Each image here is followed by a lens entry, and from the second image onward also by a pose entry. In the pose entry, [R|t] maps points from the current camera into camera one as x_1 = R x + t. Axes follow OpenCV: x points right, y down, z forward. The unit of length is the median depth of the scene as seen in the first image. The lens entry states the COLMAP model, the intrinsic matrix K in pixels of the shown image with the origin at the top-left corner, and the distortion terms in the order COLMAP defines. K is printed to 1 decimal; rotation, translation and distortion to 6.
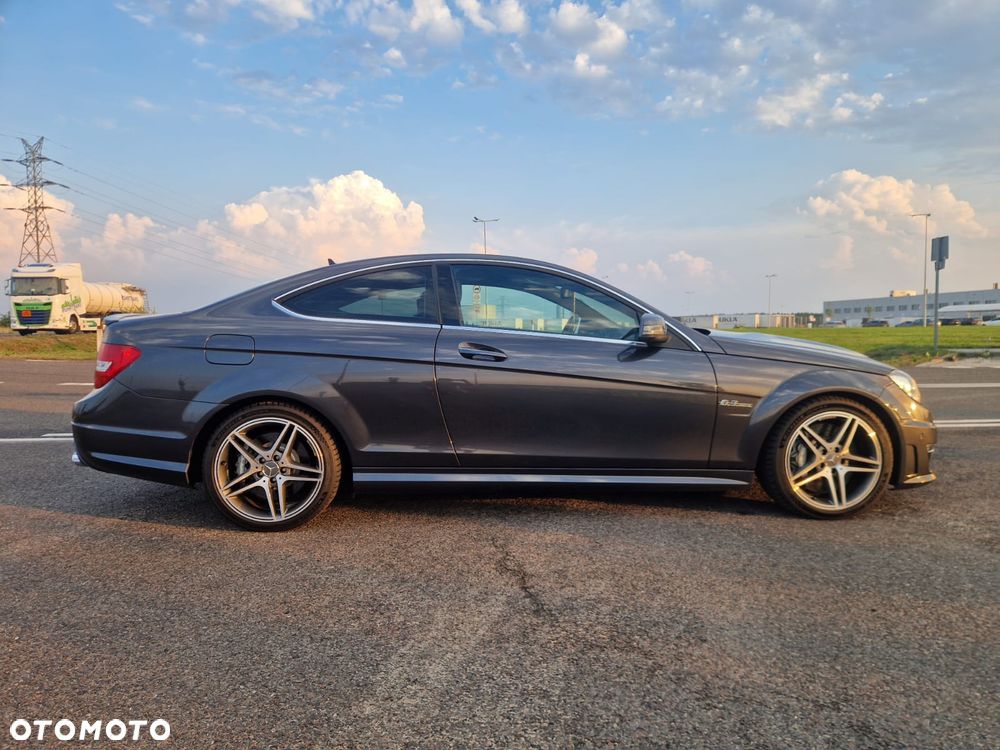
lens RADIAL K [[673.8, 0, 498.6], [0, 673.8, 369.4], [0, 0, 1]] dist [0.067234, -0.057833]
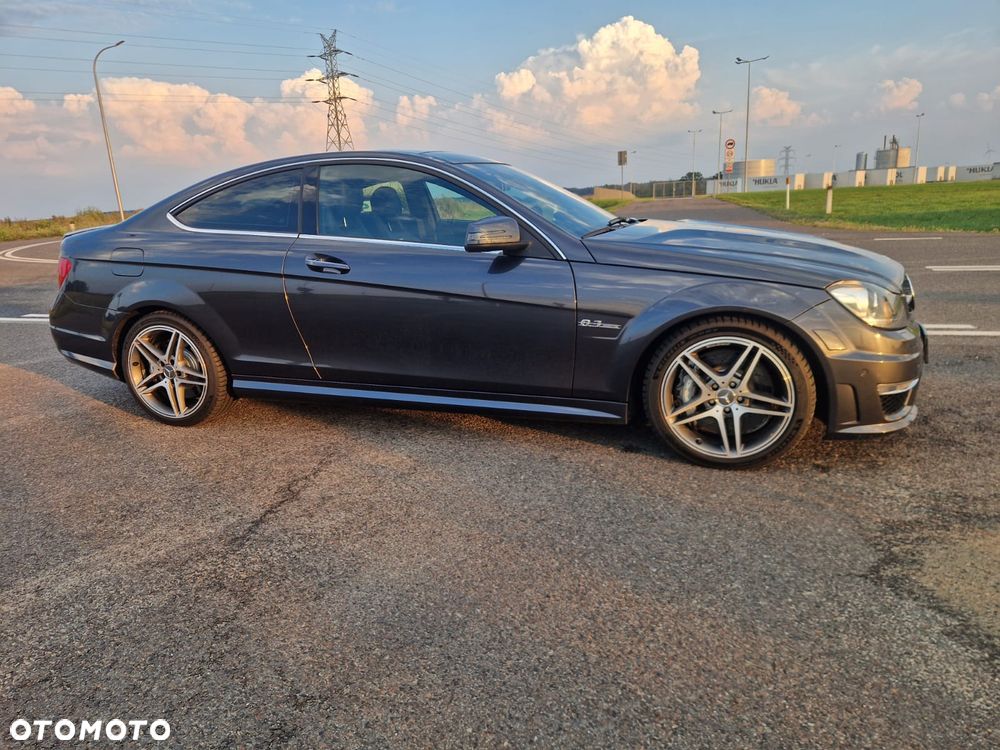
lens RADIAL K [[673.8, 0, 498.6], [0, 673.8, 369.4], [0, 0, 1]] dist [0.067234, -0.057833]
pose [[0.918635, 0.055914, -0.391131, 0.536427], [0.020421, 0.981894, 0.188329, -0.050411], [0.394580, -0.180993, 0.900860, 0.190512]]
